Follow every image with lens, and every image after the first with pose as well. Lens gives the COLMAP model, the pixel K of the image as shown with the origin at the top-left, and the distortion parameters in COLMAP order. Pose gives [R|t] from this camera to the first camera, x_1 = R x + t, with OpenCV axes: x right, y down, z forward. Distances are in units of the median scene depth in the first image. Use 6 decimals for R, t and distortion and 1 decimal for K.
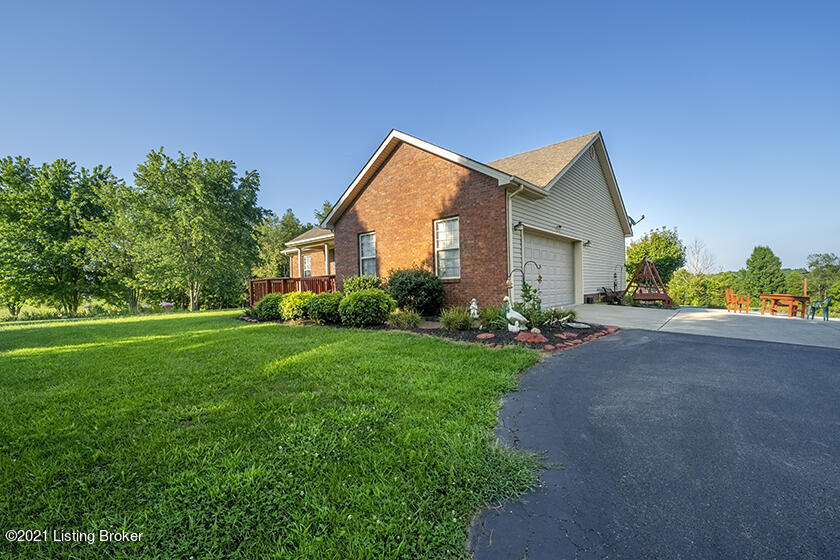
lens RADIAL K [[369.7, 0, 426.7], [0, 369.7, 287.3], [0, 0, 1]] dist [-0.015734, -0.000944]
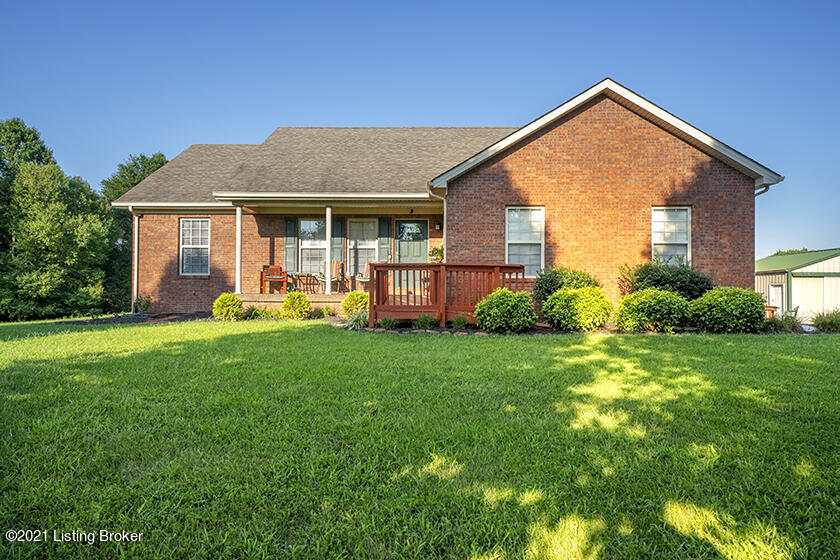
lens RADIAL K [[574.3, 0, 420.4], [0, 574.3, 282.1], [0, 0, 1]] dist [0.036411, 0.011396]
pose [[0.759255, 0.049782, 0.648887, -1.181520], [-0.028596, 0.998659, -0.043156, 0.055559], [-0.650165, 0.014211, 0.759660, 0.364877]]
